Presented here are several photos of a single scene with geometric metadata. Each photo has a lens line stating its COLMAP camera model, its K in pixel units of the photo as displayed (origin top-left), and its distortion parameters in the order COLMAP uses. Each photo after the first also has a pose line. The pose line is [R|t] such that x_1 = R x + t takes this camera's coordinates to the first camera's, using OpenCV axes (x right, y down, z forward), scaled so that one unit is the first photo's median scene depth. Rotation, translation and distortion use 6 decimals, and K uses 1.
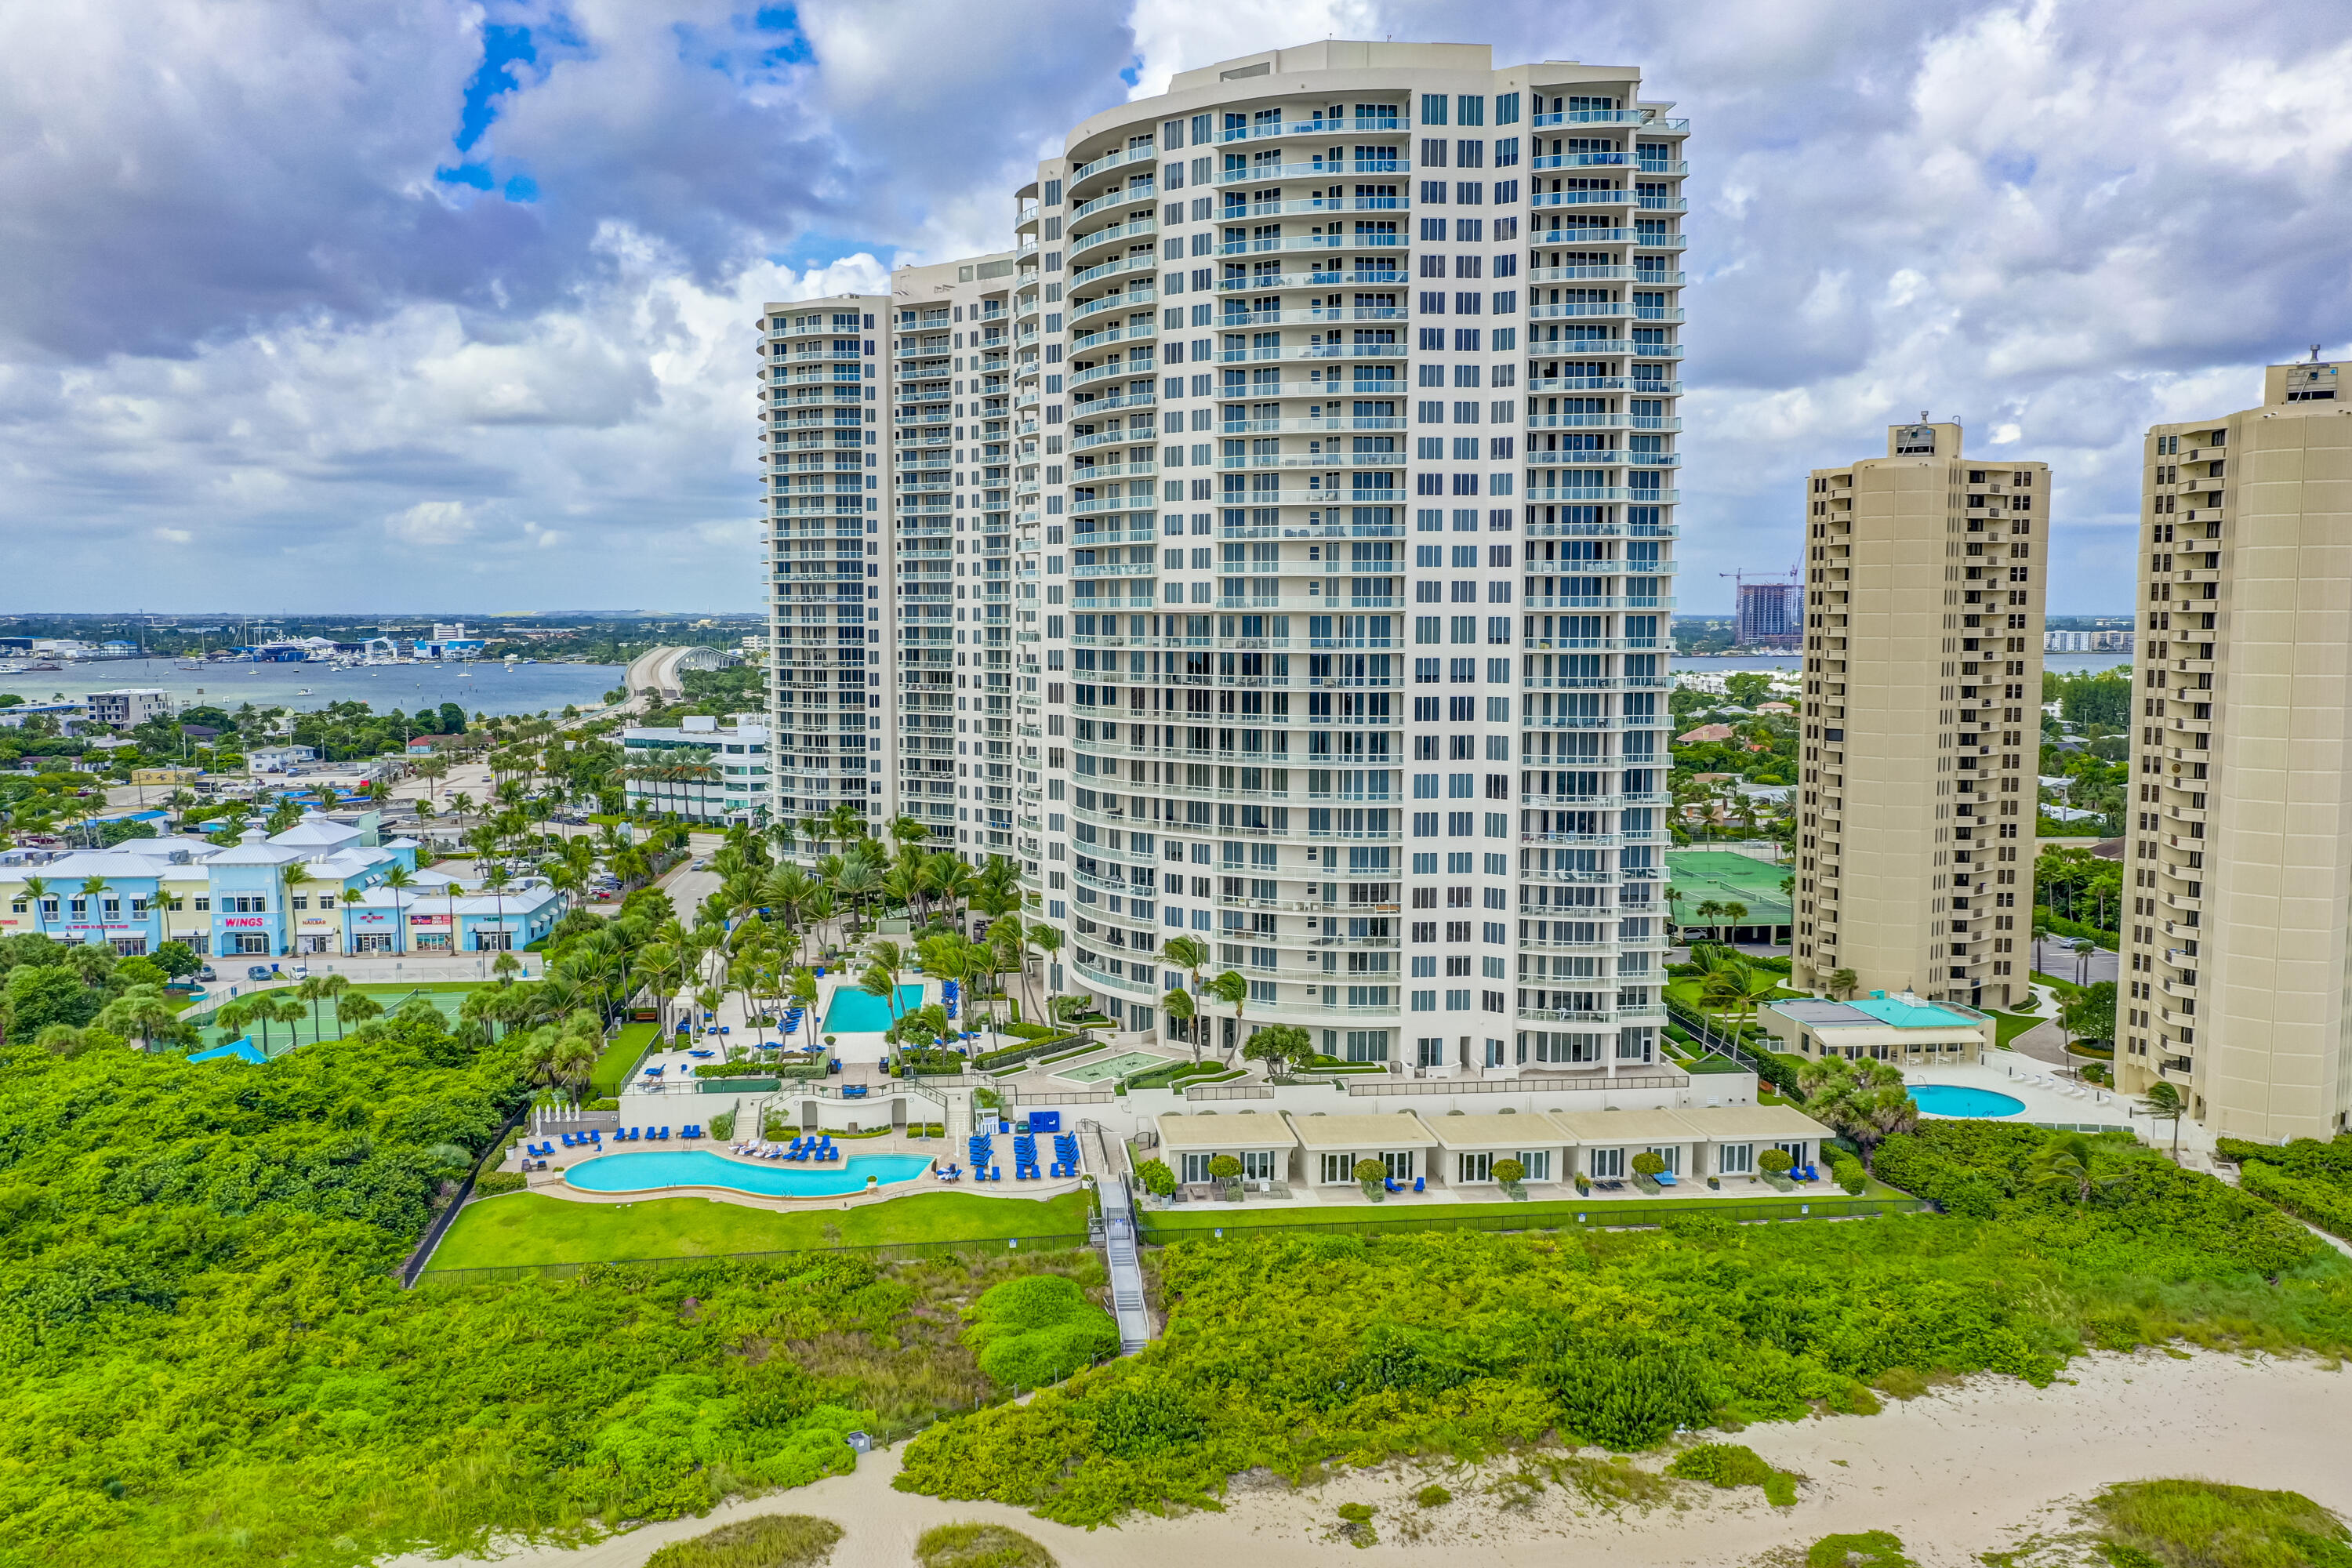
lens RADIAL K [[1899.1, 0, 1176.7], [0, 1899.1, 793.1], [0, 0, 1]] dist [-0.003394, 0.008920]
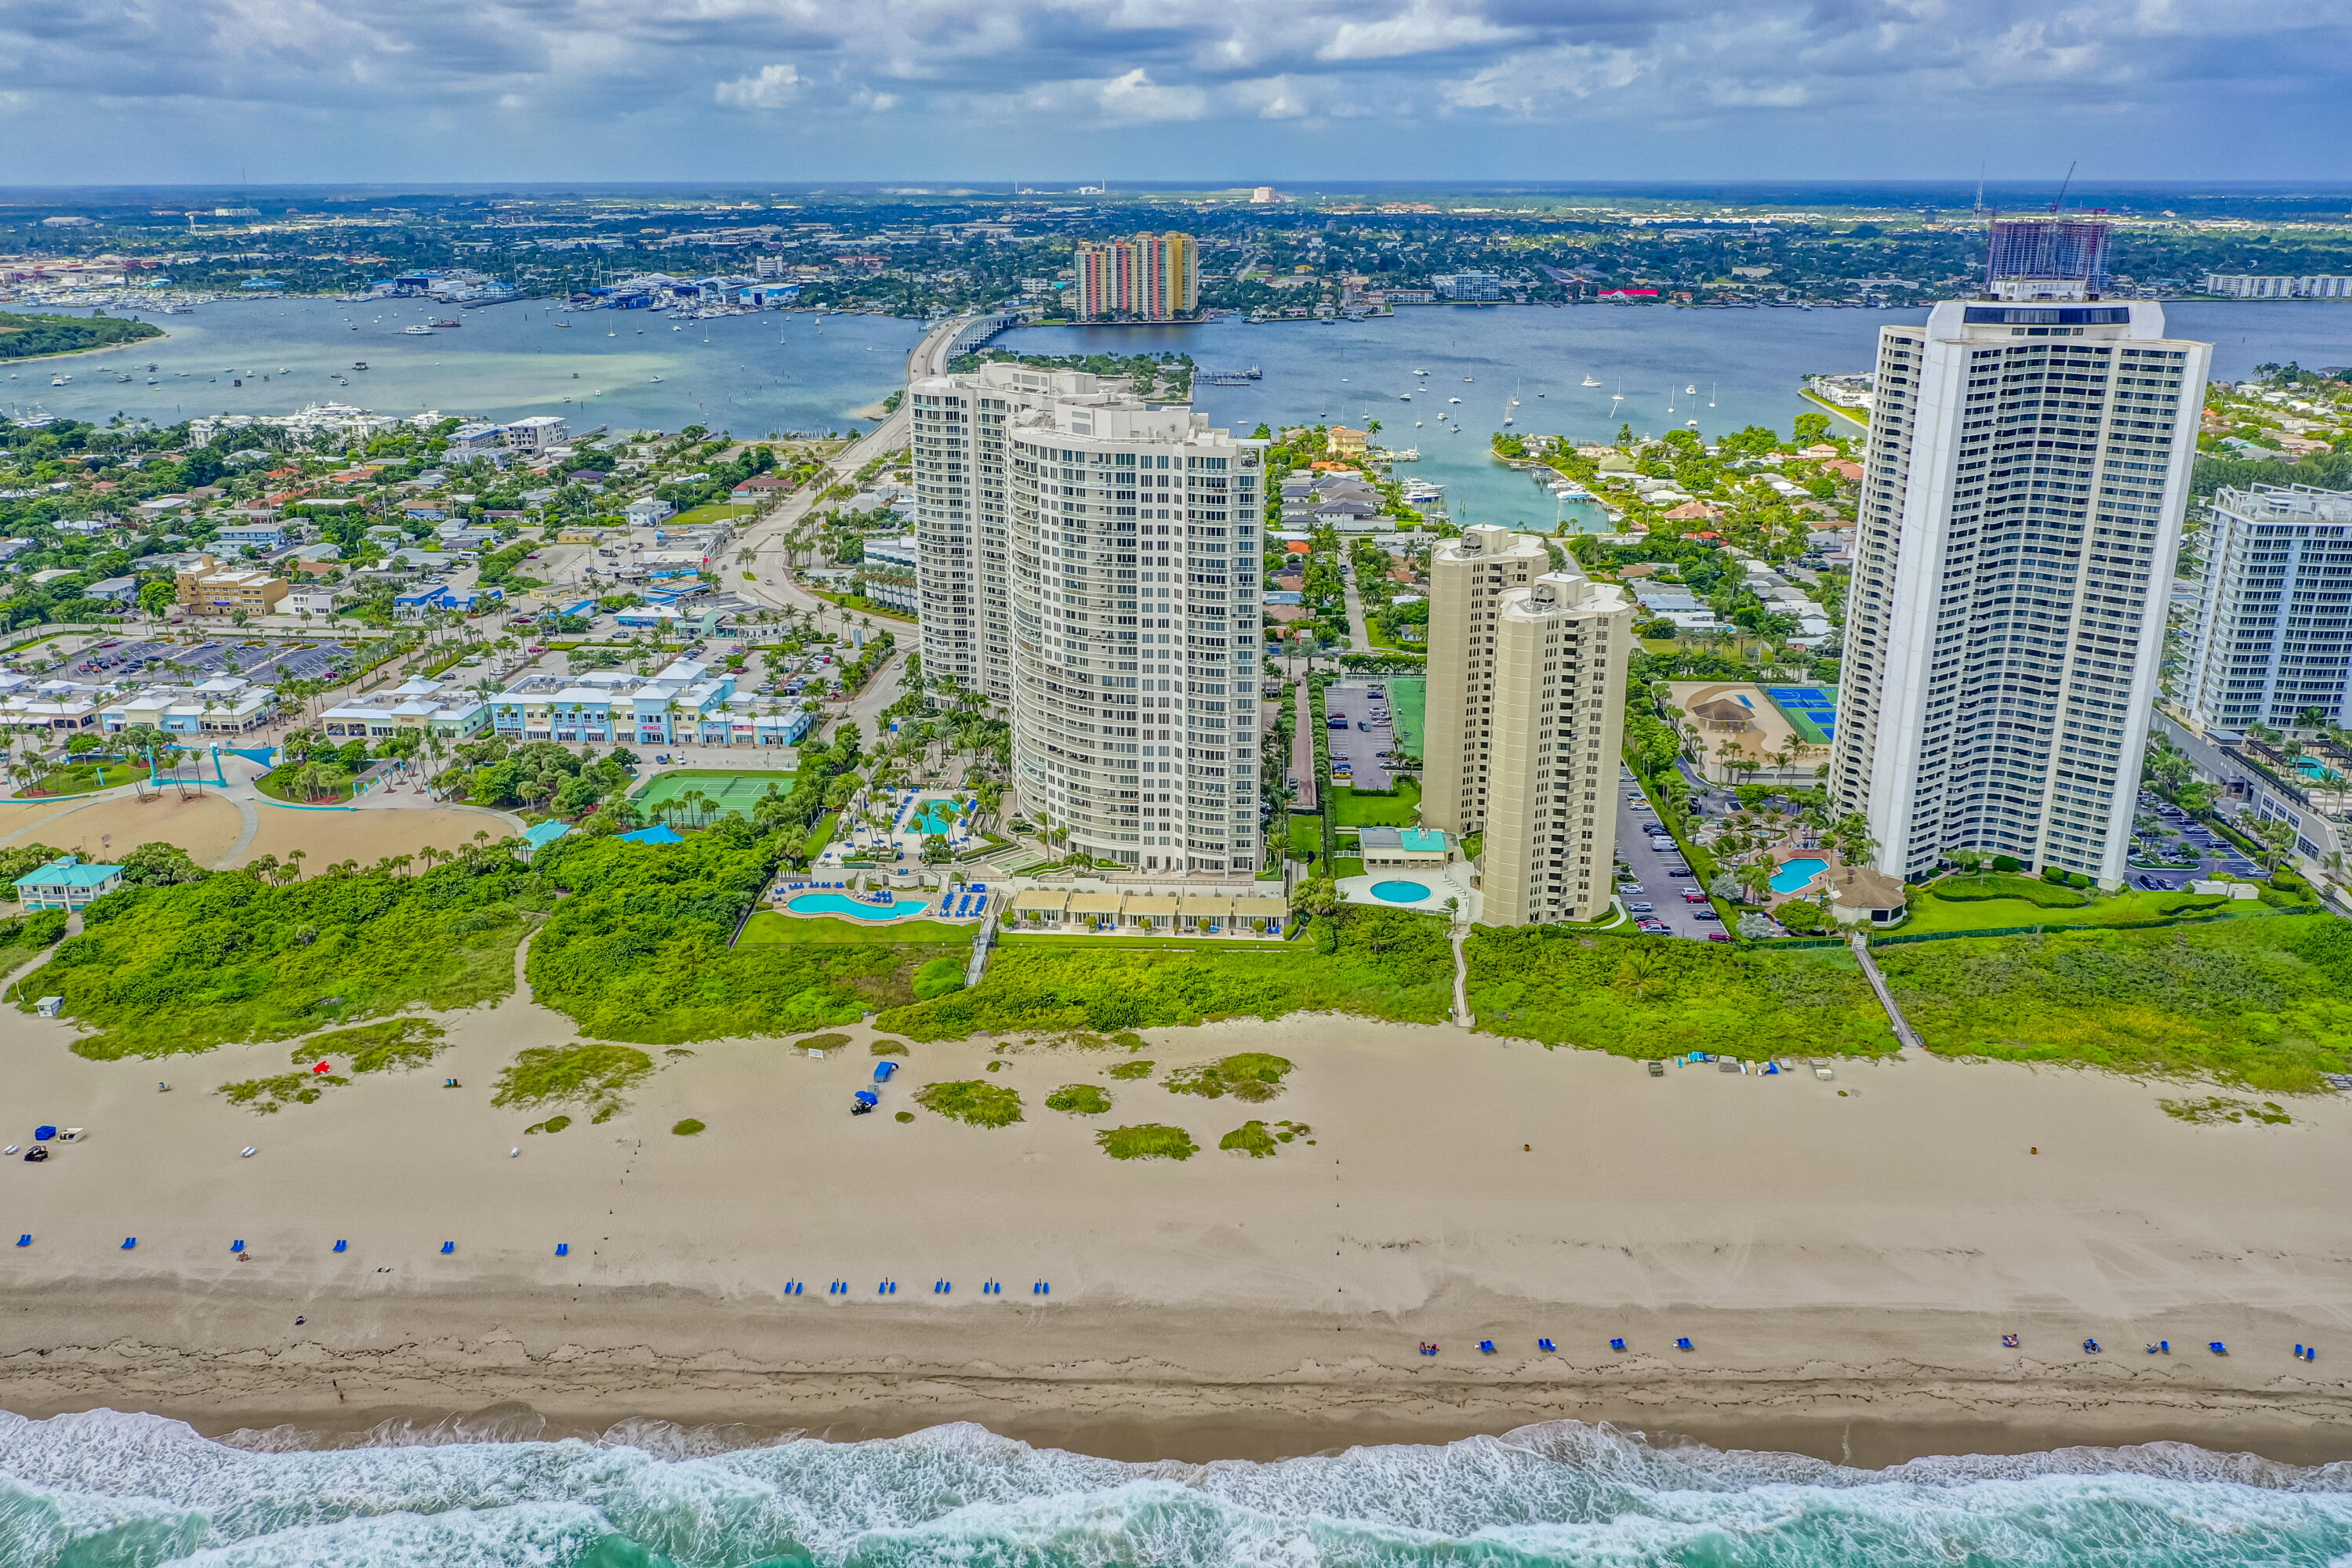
lens RADIAL K [[1868.4, 0, 1184.8], [0, 1868.4, 790.8], [0, 0, 1]] dist [-0.000691, -0.000828]
pose [[0.987346, 0.049377, -0.150697, 0.531328], [-0.014196, 0.973995, 0.226122, -0.480340], [0.157944, -0.221122, 0.962372, -1.202948]]
